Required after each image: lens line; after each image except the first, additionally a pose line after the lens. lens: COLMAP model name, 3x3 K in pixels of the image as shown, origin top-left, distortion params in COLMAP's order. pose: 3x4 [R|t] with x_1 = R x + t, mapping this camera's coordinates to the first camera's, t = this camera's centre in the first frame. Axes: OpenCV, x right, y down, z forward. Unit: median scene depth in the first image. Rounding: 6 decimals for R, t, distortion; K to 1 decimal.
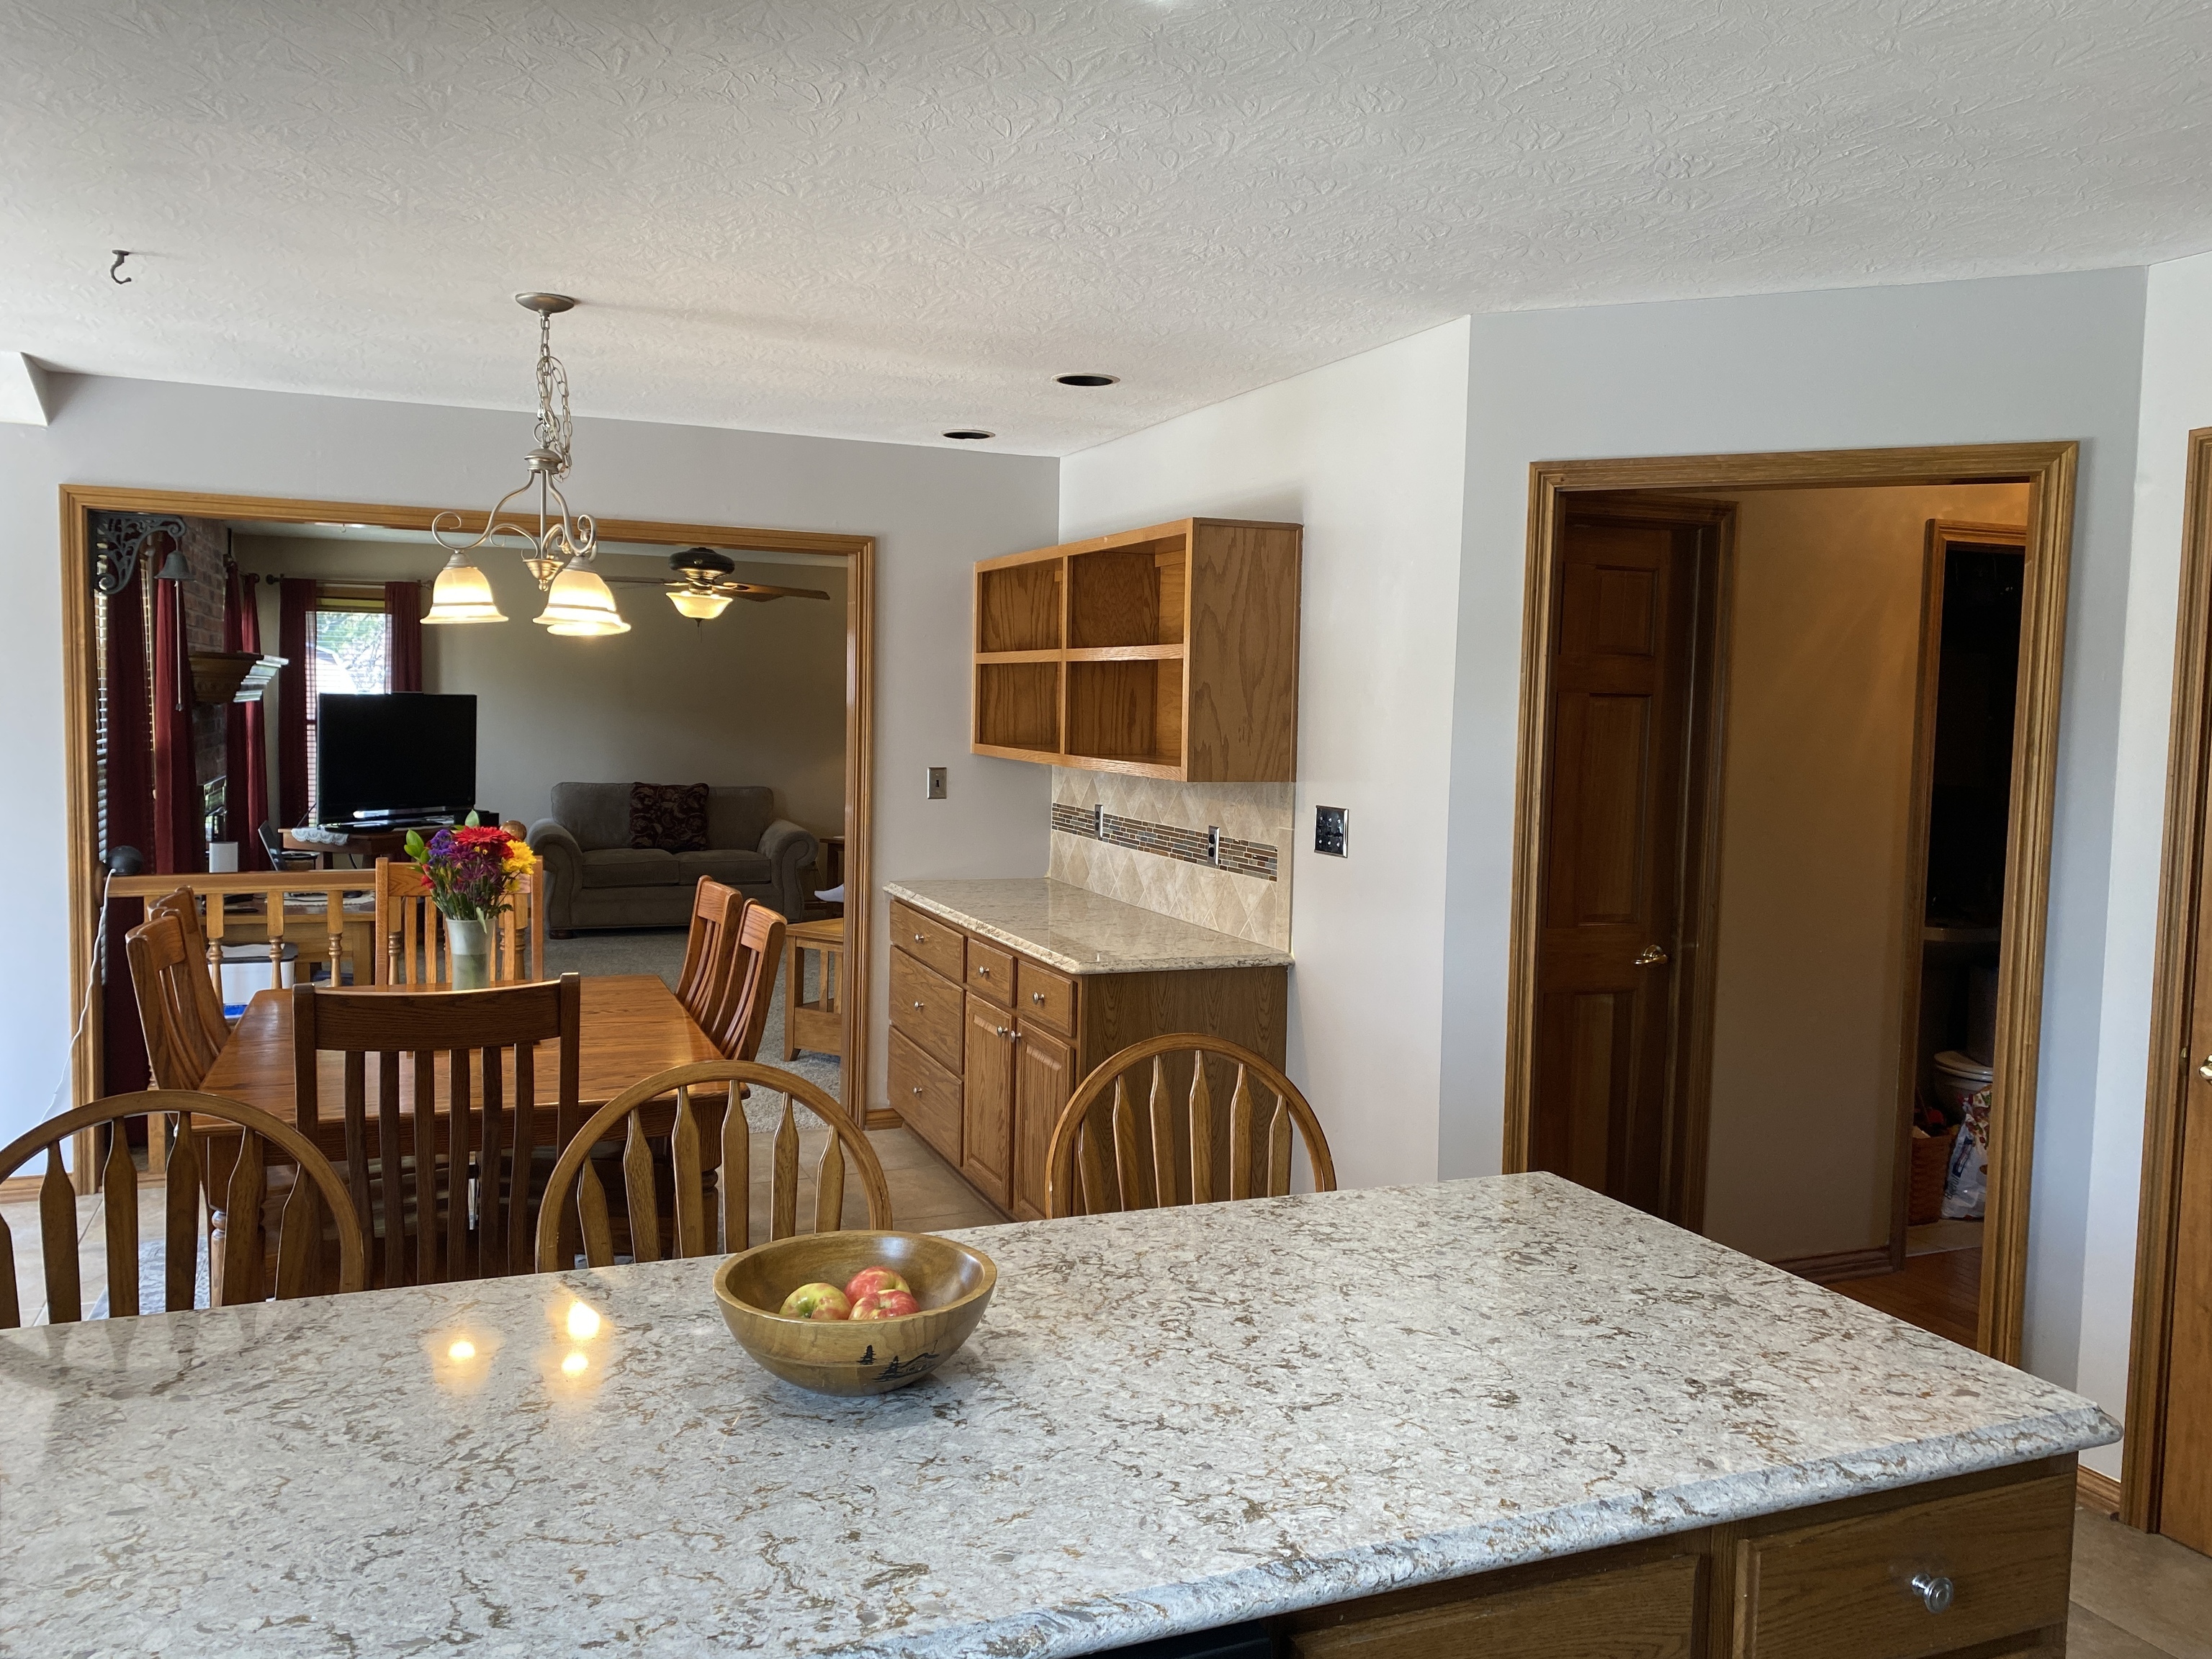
lens RADIAL K [[1690.3, 0, 1114.3], [0, 1690.3, 816.0], [0, 0, 1]] dist [0.052192, -0.053683]
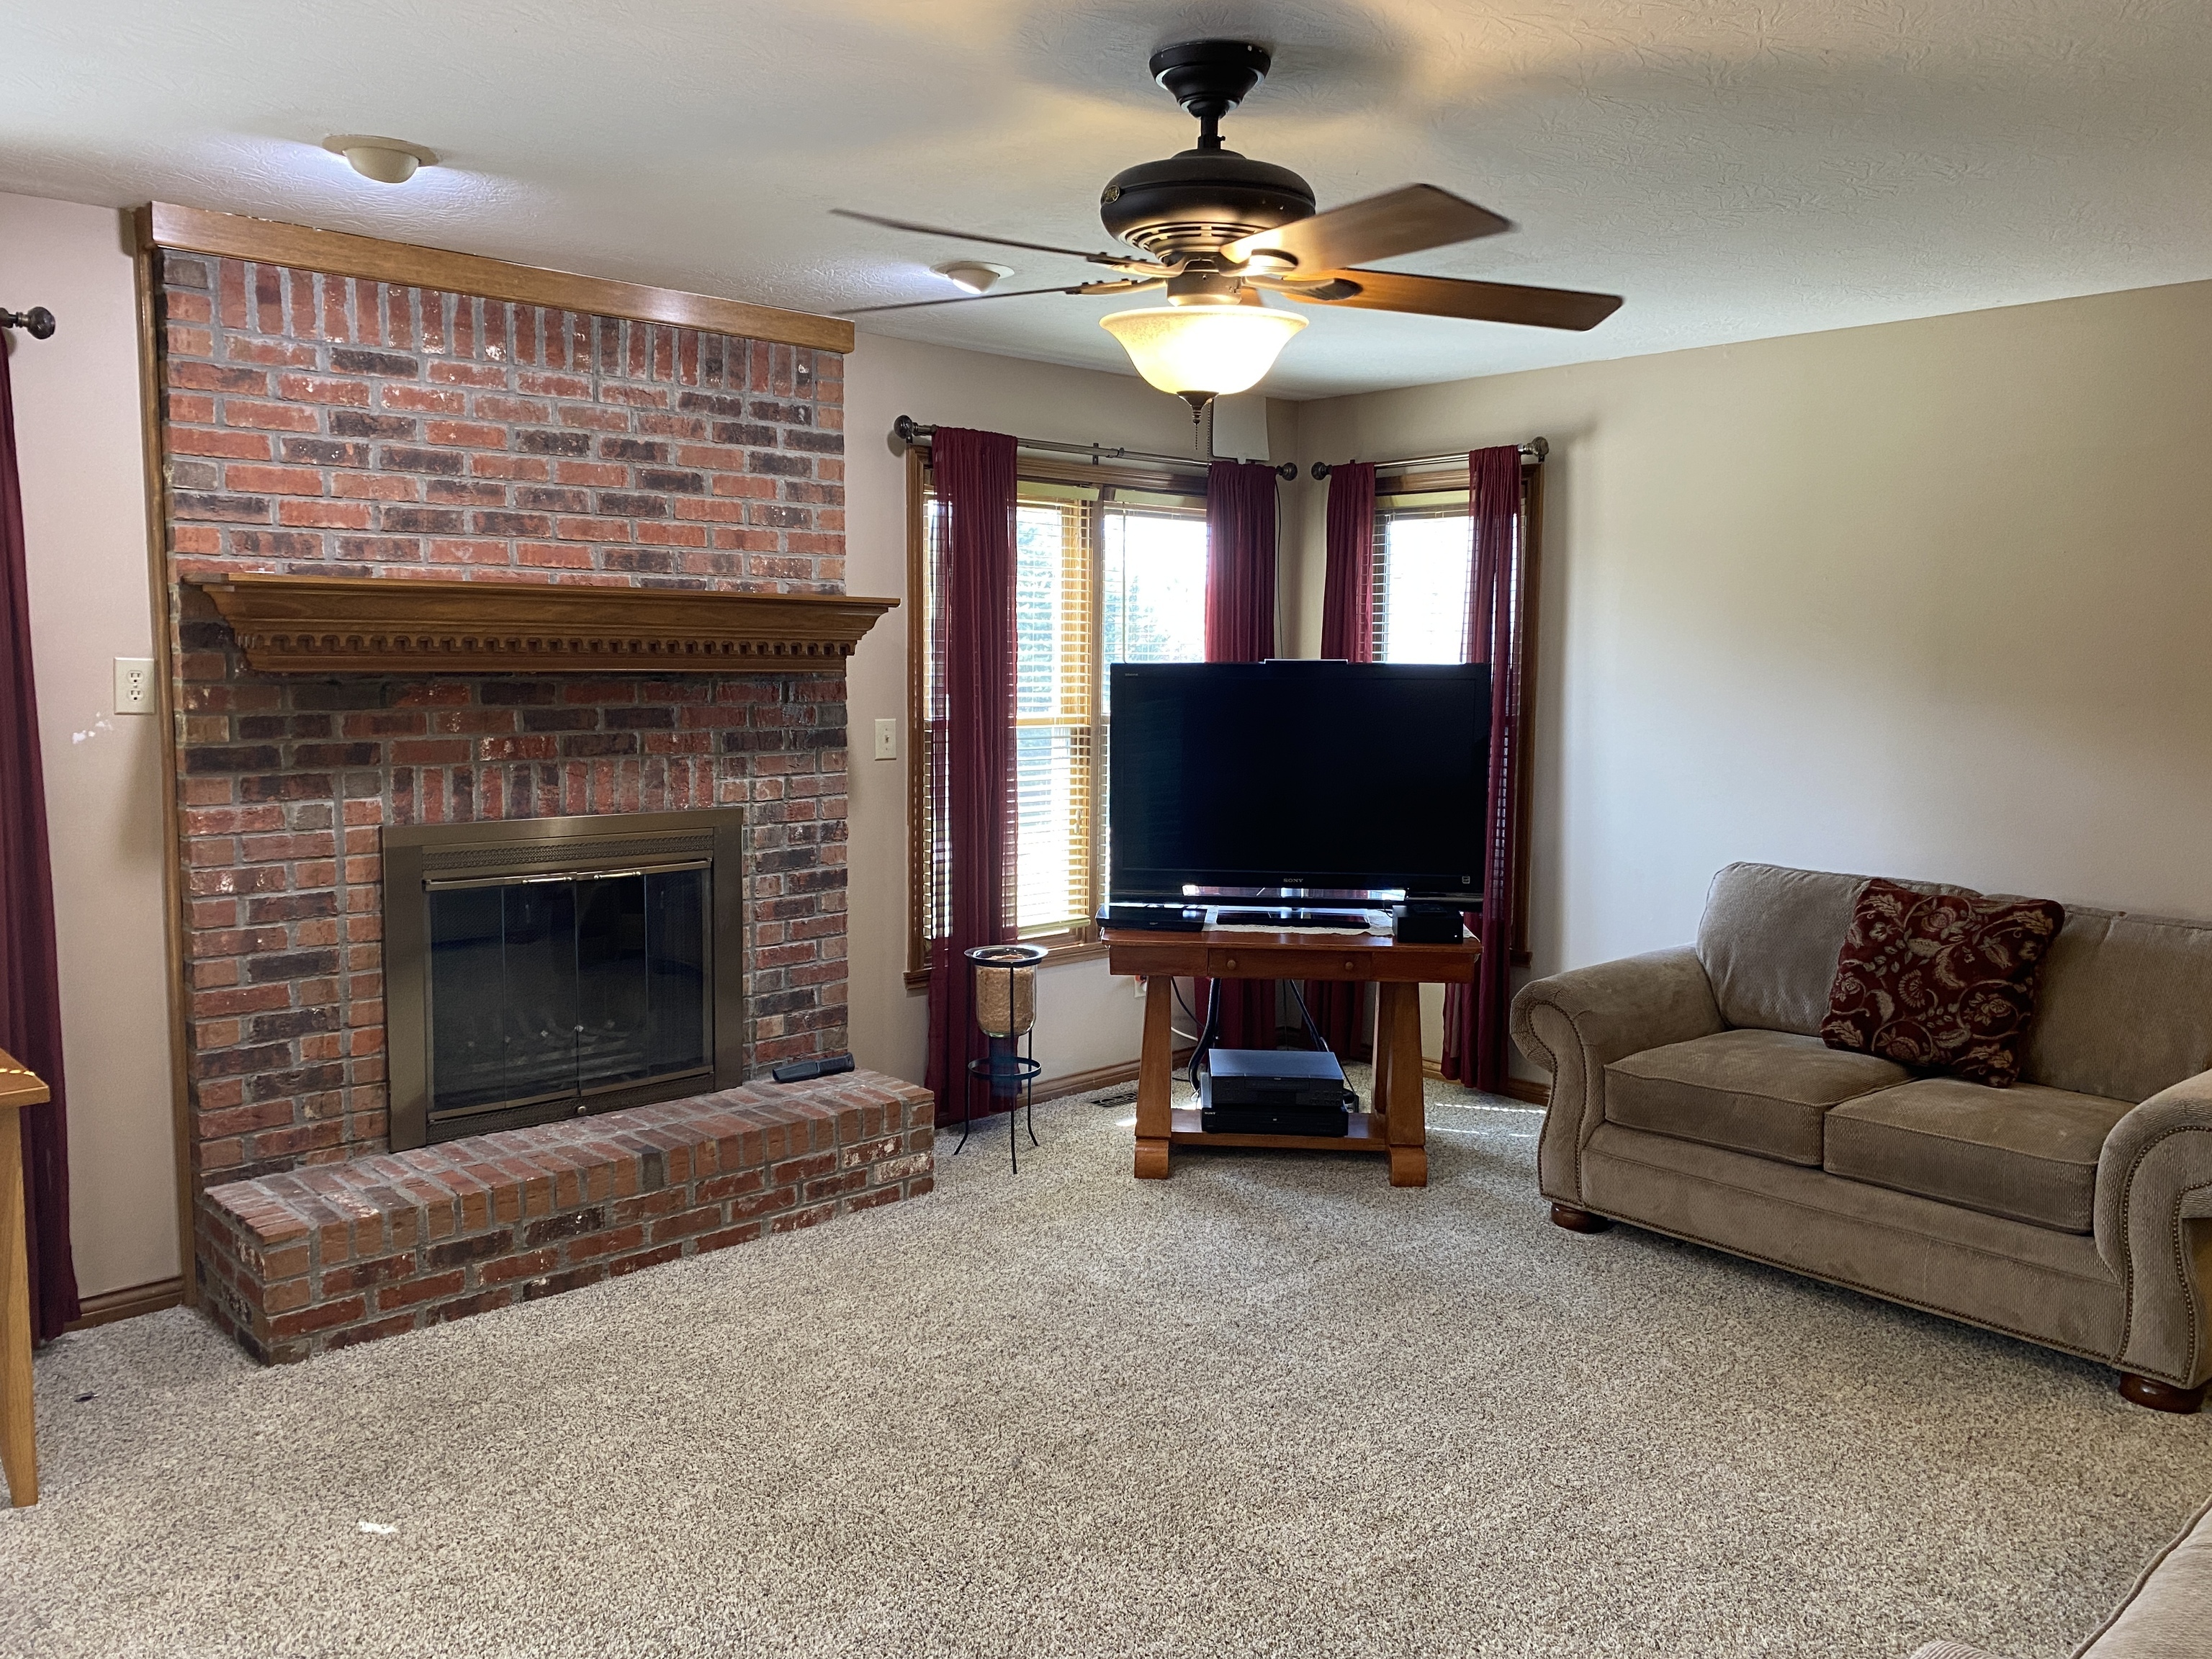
lens RADIAL K [[1690.3, 0, 1114.3], [0, 1690.3, 816.0], [0, 0, 1]] dist [0.052192, -0.053683]
pose [[0.344445, 0.073510, -0.935924, 0.079038], [-0.065112, 0.996400, 0.054297, -0.115207], [0.936546, 0.042237, 0.347991, 1.776183]]
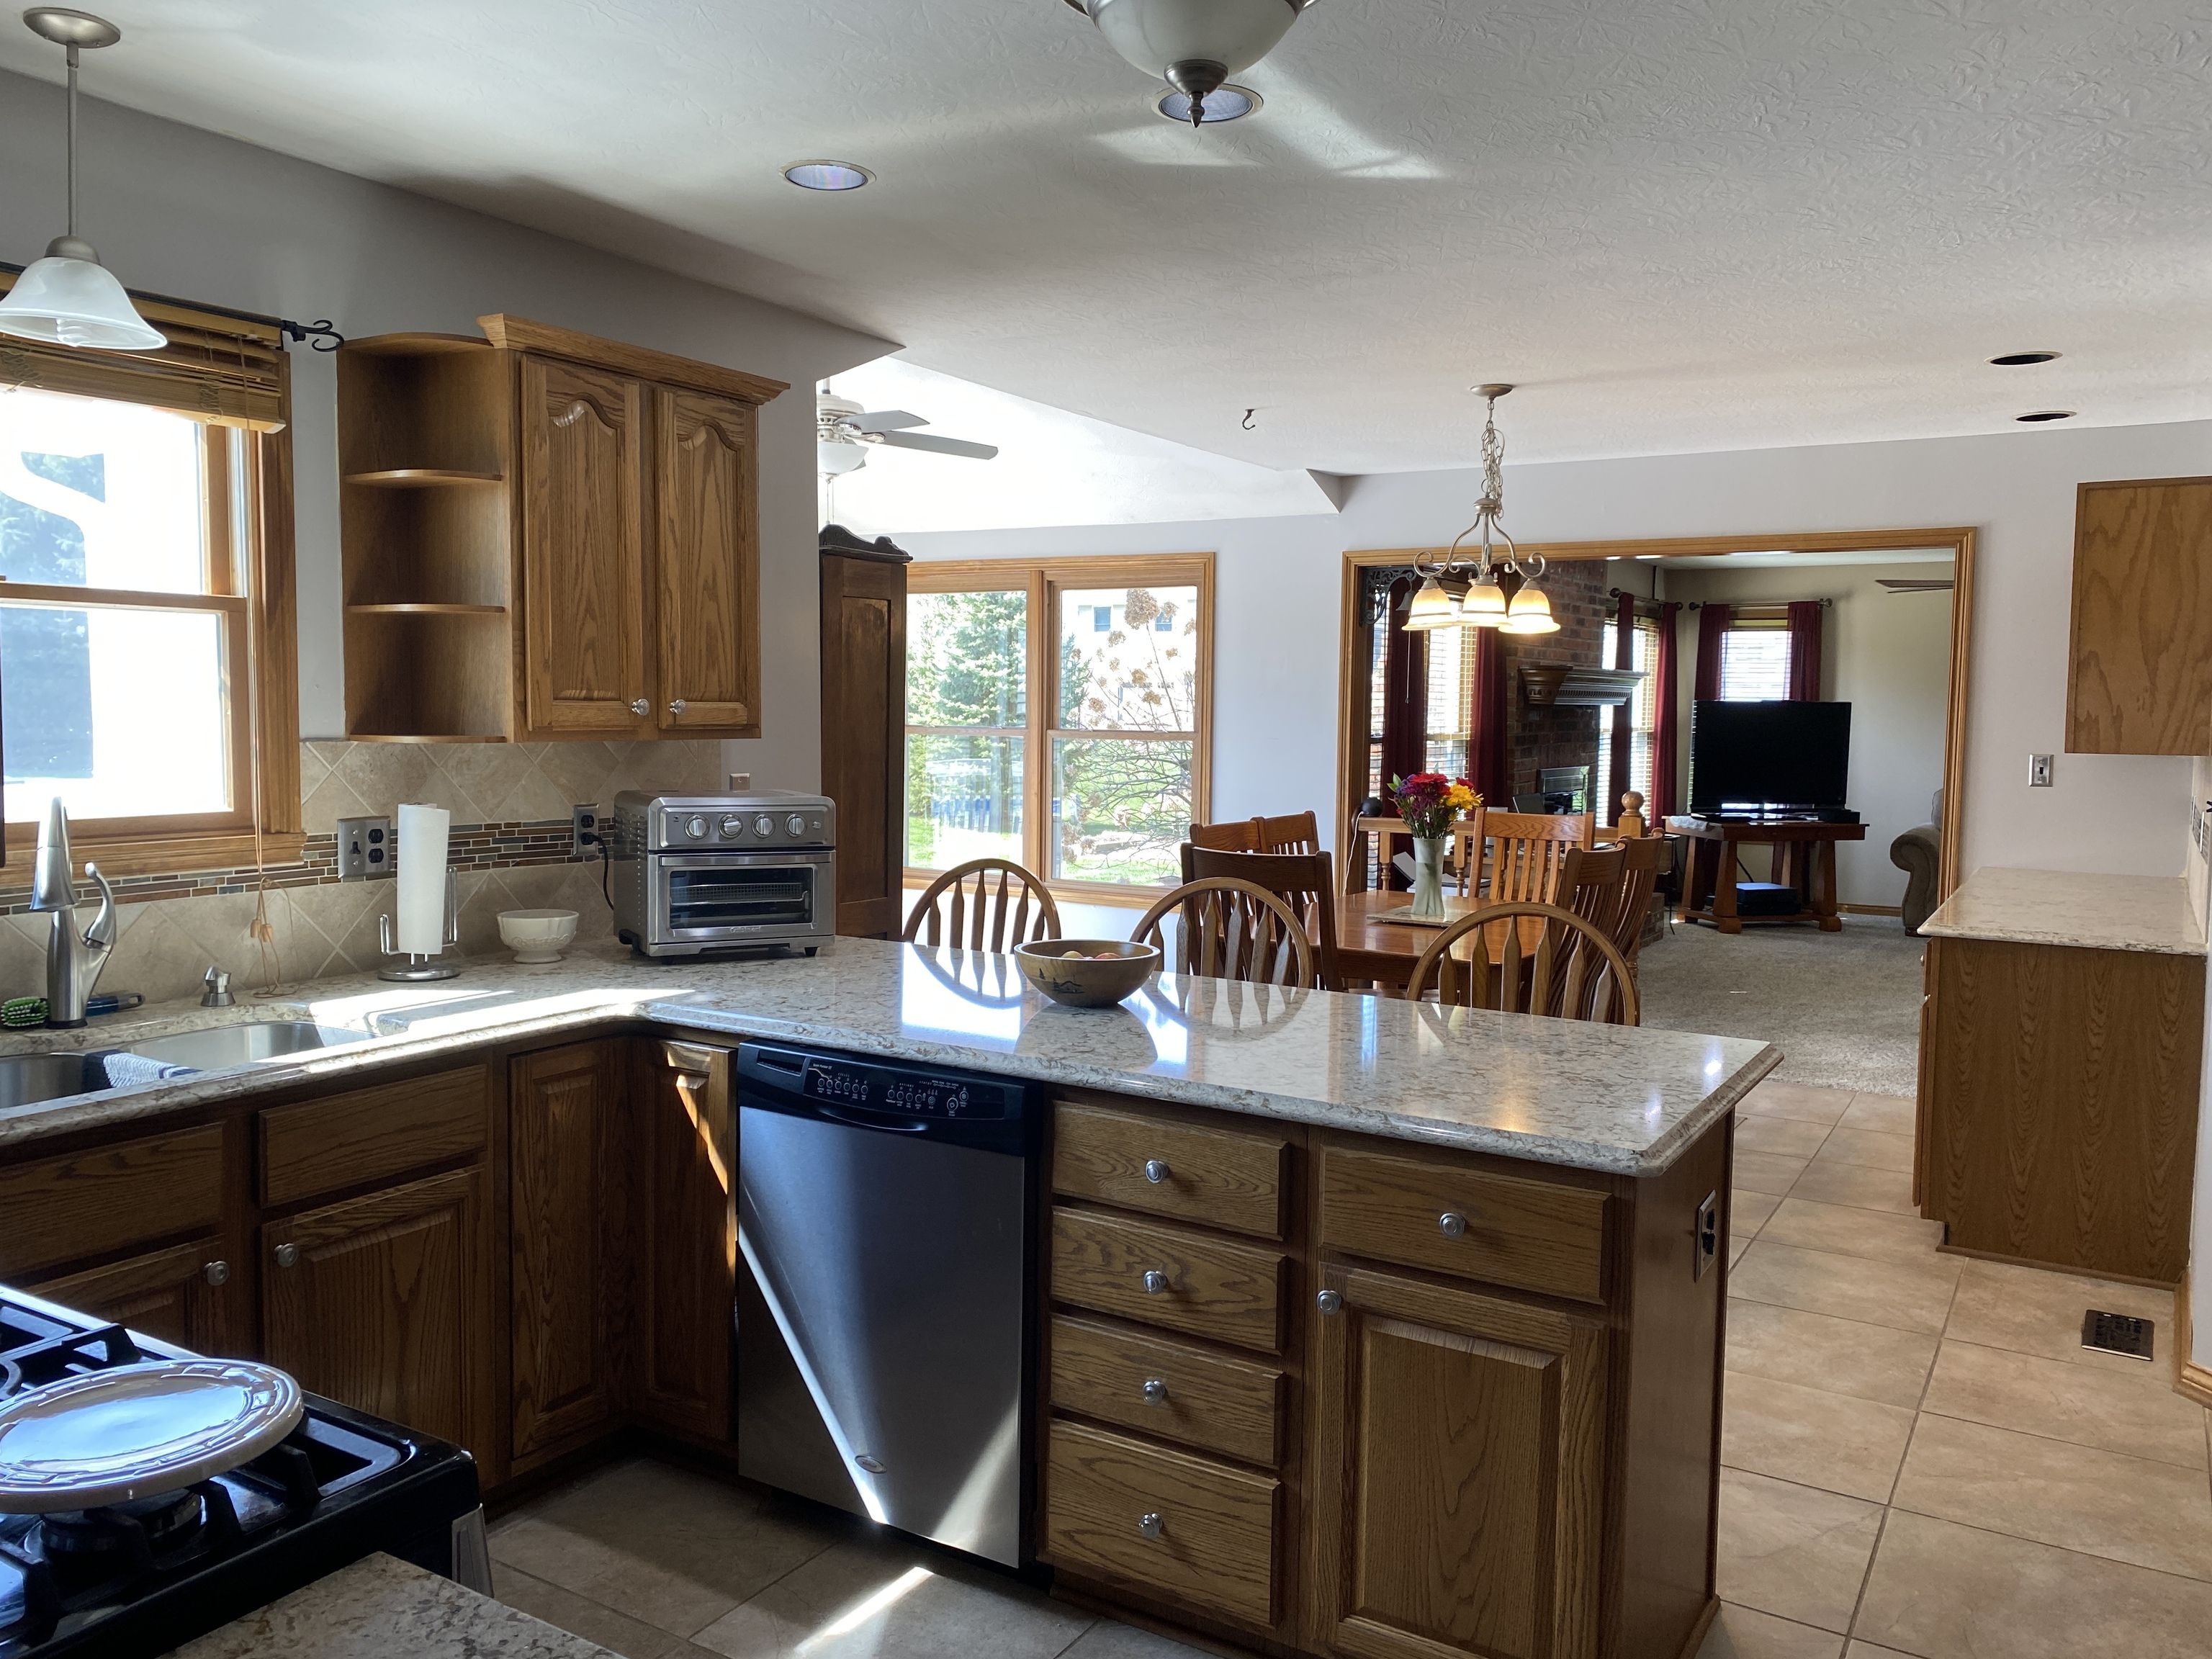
lens RADIAL K [[1689.2, 0, 1066.3], [0, 1689.2, 817.7], [0, 0, 1]] dist [0.050125, -0.003302]
pose [[0.576152, 0.043475, -0.816186, 0.524015], [-0.056977, 0.998291, 0.012955, 0.037199], [0.815354, 0.039039, 0.577645, -0.046196]]
